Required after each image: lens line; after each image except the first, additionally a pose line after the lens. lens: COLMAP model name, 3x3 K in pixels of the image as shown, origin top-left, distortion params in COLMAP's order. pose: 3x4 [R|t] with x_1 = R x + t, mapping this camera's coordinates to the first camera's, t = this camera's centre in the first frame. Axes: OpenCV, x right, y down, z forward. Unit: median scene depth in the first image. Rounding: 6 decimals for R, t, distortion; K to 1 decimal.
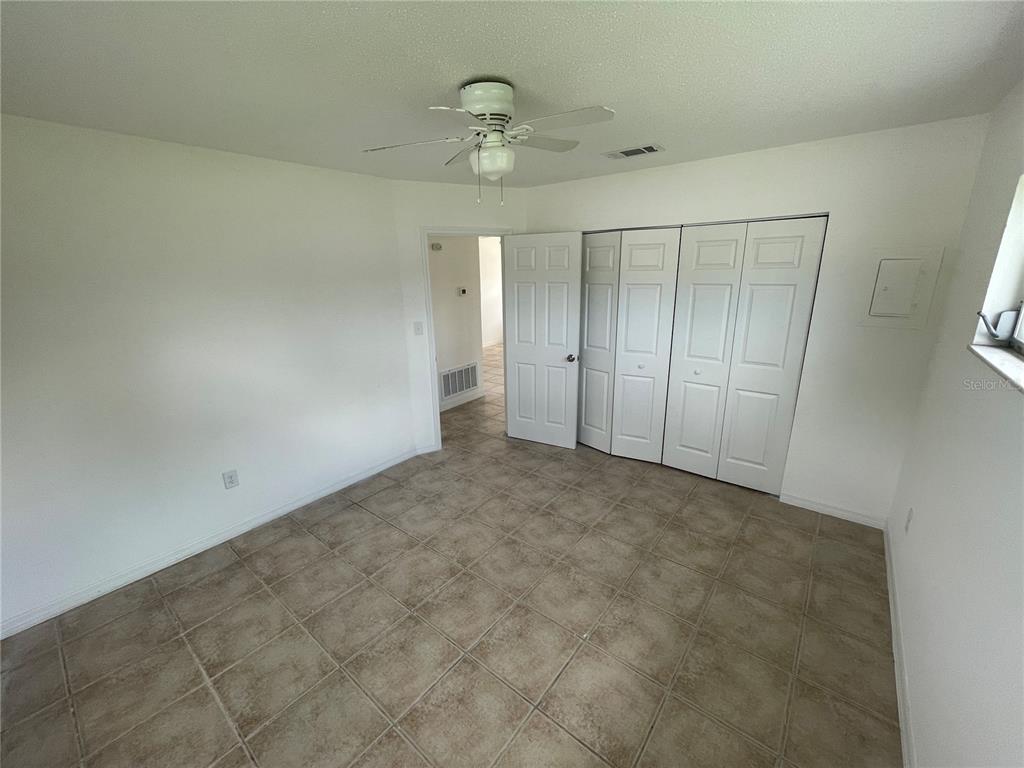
lens RADIAL K [[415.4, 0, 512.0], [0, 415.4, 384.0], [0, 0, 1]] dist [-0.001108, -0.000262]
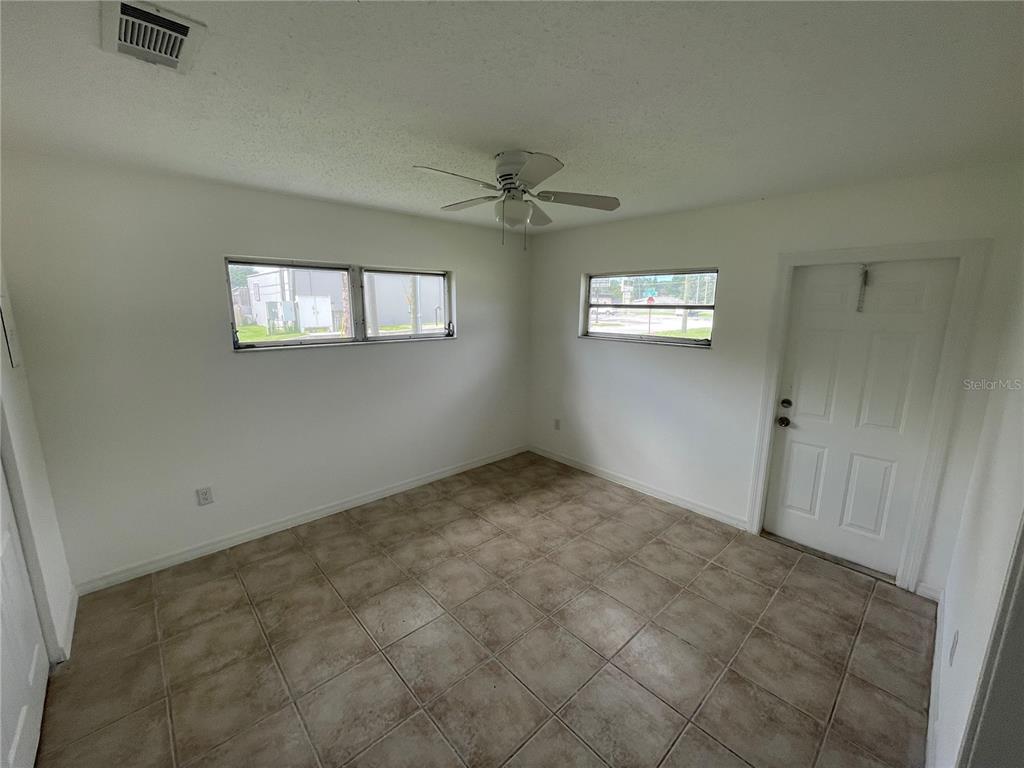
lens RADIAL K [[415.4, 0, 512.0], [0, 415.4, 384.0], [0, 0, 1]] dist [-0.001108, -0.000262]
pose [[-0.989653, -0.015081, 0.142686, -0.164468], [0.050184, 0.895266, 0.442696, -0.463685], [-0.134418, 0.445276, -0.885246, 1.692931]]
